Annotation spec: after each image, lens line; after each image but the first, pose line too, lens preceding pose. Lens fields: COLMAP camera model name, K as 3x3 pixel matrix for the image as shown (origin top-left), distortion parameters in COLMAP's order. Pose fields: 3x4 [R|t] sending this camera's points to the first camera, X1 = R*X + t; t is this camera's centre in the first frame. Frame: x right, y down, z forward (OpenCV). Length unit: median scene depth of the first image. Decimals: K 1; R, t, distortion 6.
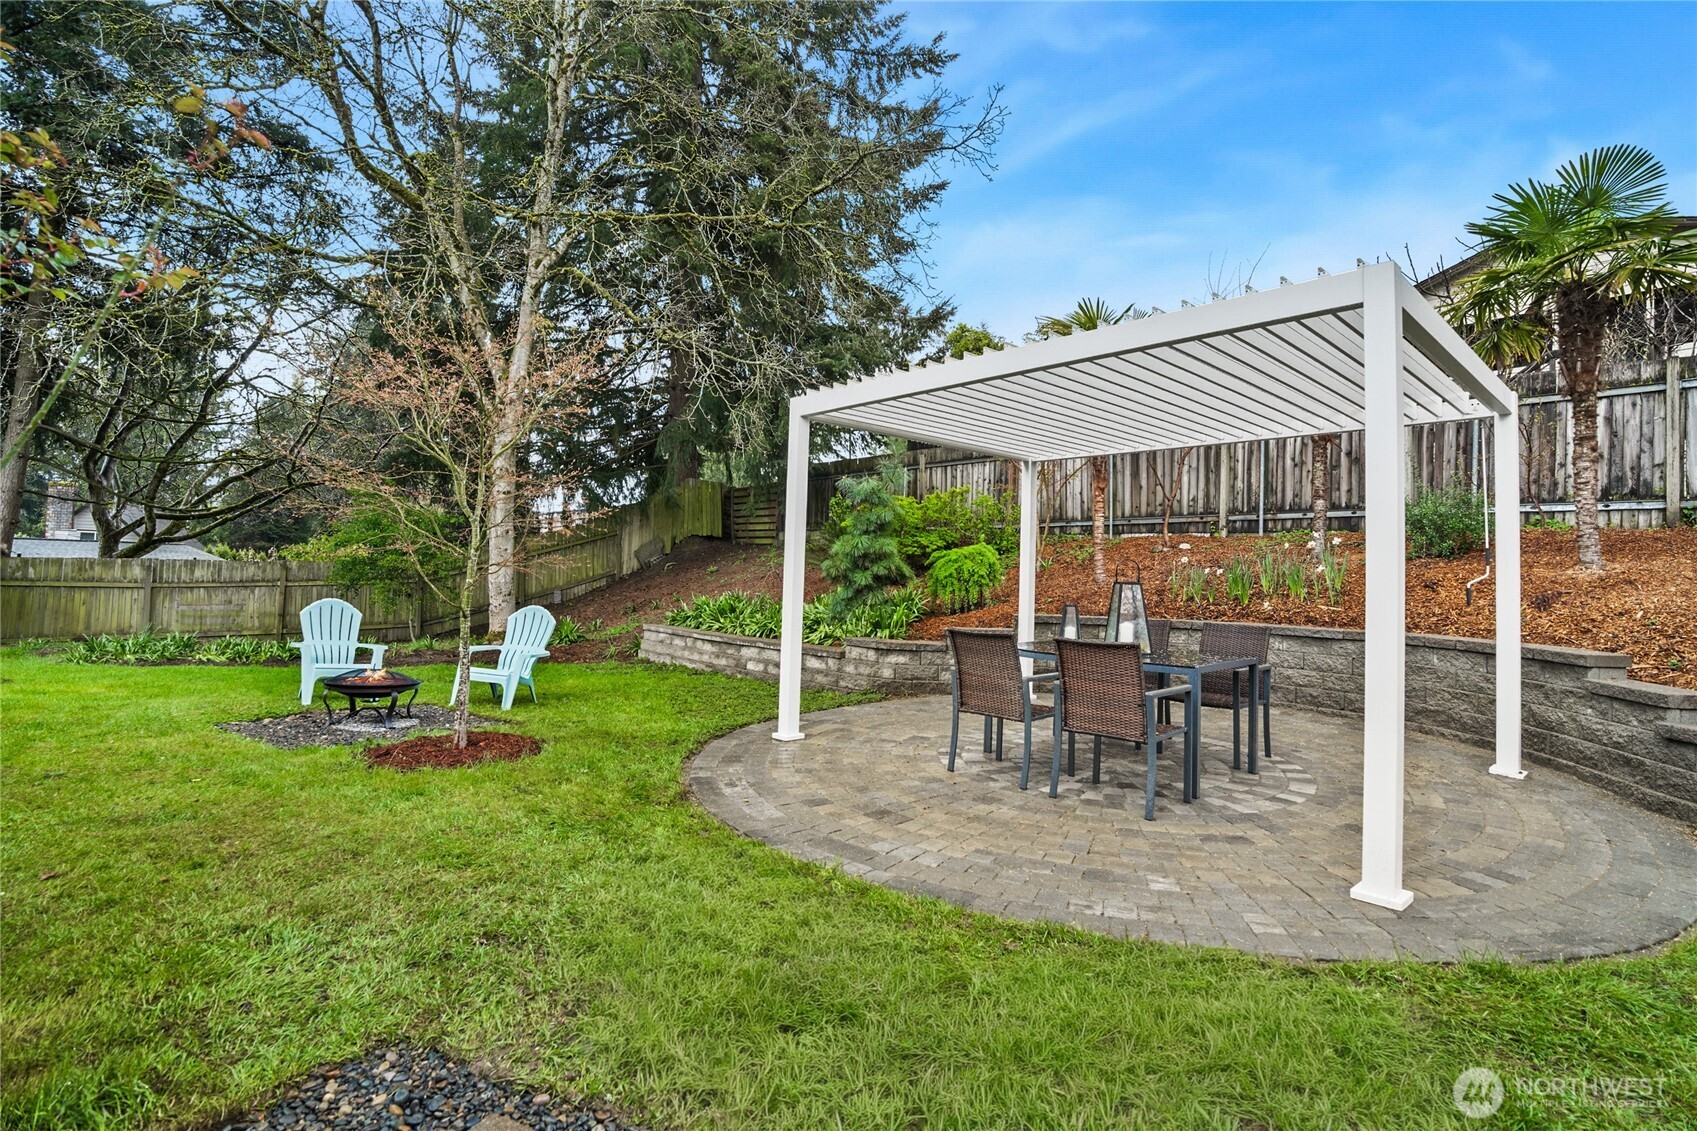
lens RADIAL K [[809.6, 0, 849.7], [0, 809.6, 535.9], [0, 0, 1]] dist [-0.001507, -0.000106]
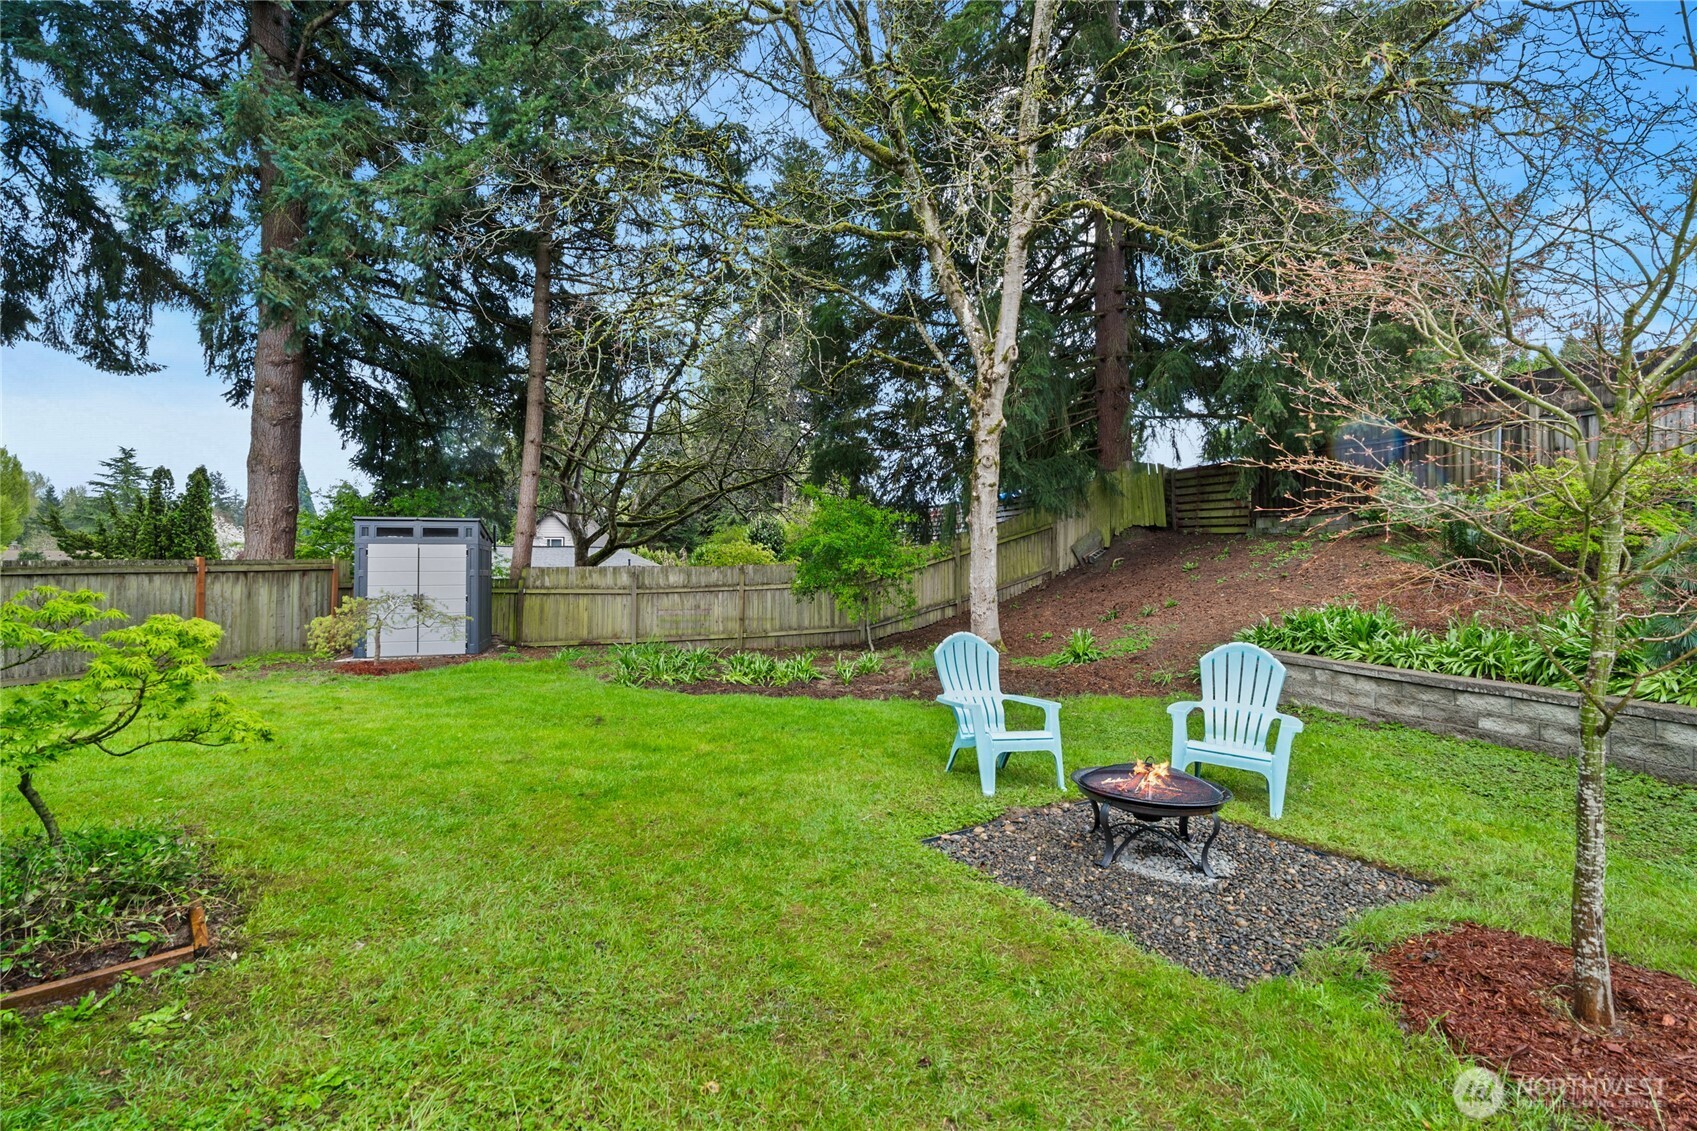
lens RADIAL K [[769.4, 0, 848.5], [0, 769.4, 565.5], [0, 0, 1]] dist [0.000837, 0.000063]
pose [[0.940578, -0.015980, -0.339203, -0.243065], [0.034883, 0.998155, 0.049704, -0.011754], [0.337783, -0.058583, 0.939399, 0.141974]]
